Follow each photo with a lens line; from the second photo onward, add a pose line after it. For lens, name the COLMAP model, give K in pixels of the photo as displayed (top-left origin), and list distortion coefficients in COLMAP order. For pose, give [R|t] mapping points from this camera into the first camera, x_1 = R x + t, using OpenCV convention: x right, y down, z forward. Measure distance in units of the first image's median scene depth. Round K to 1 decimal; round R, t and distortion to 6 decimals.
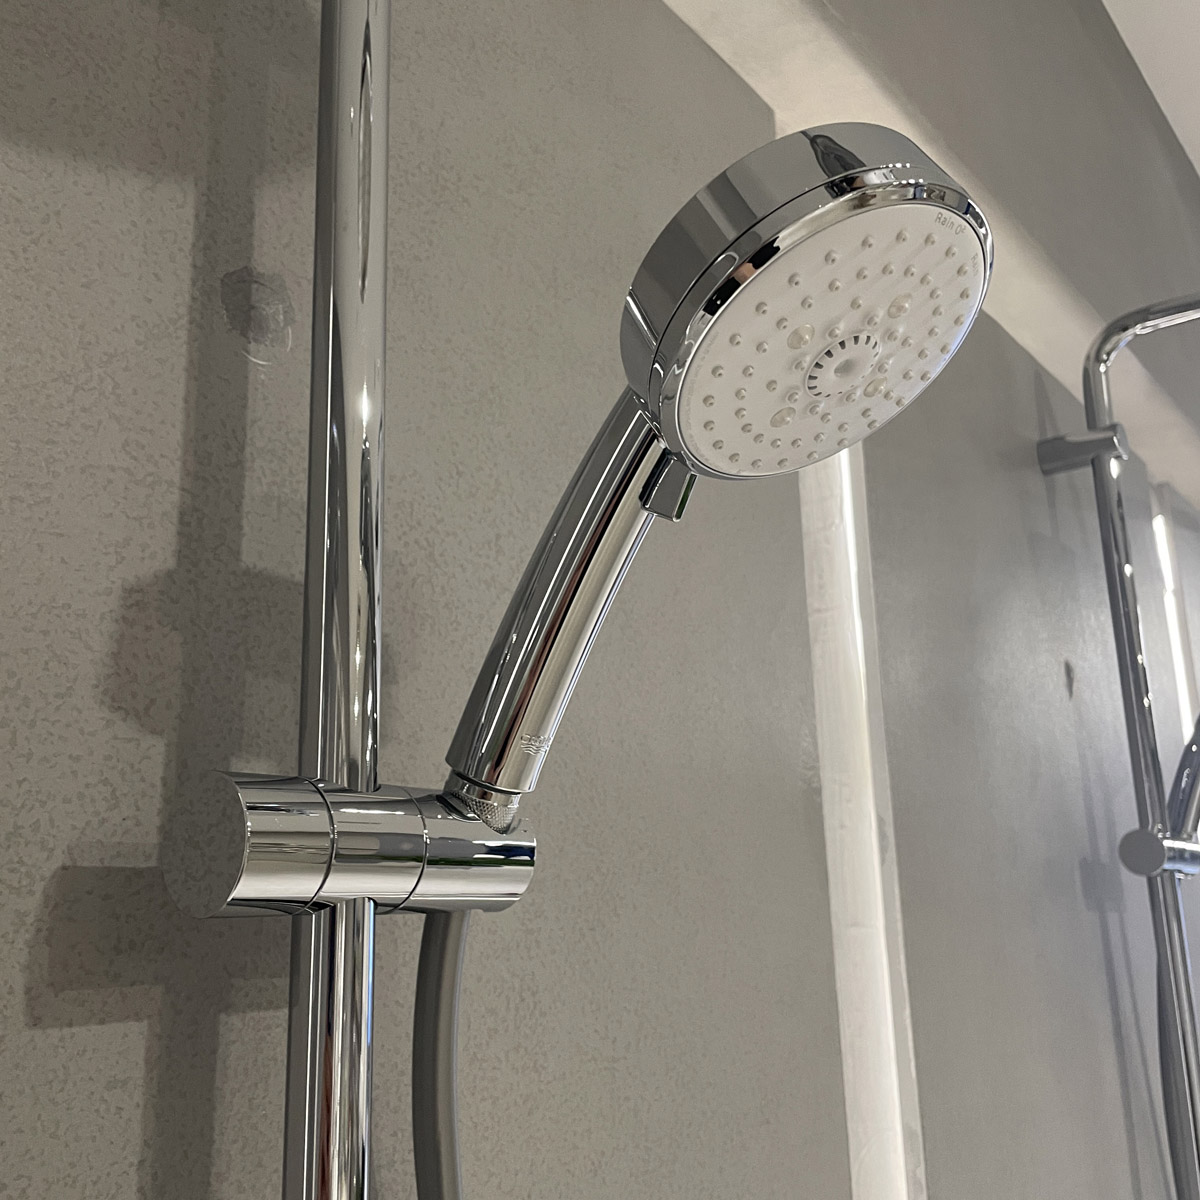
lens RADIAL K [[1231.2, 0, 593.1], [0, 1231.2, 593.3], [0, 0, 1]] dist [0.084953, -0.136973]
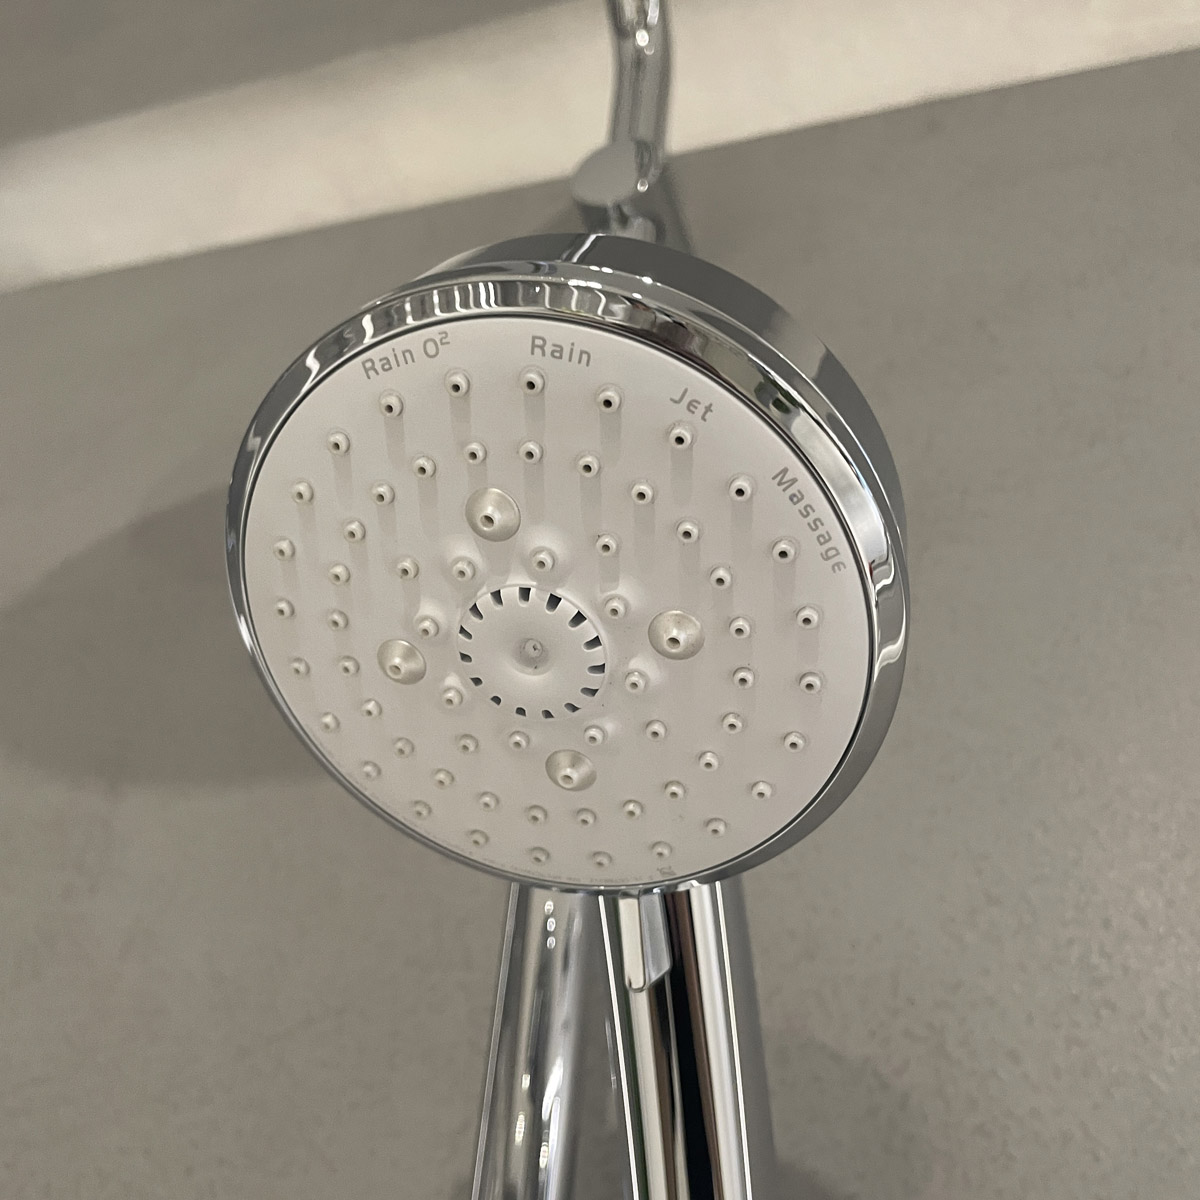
lens RADIAL K [[1250.4, 0, 600.0], [0, 1250.4, 600.0], [0, 0, 1]] dist [0.064588, -0.125211]
pose [[0.333302, -0.452914, -0.826909, 0.567518], [0.137648, 0.891038, -0.432556, 0.025668], [0.932718, 0.030350, 0.359328, 0.722077]]
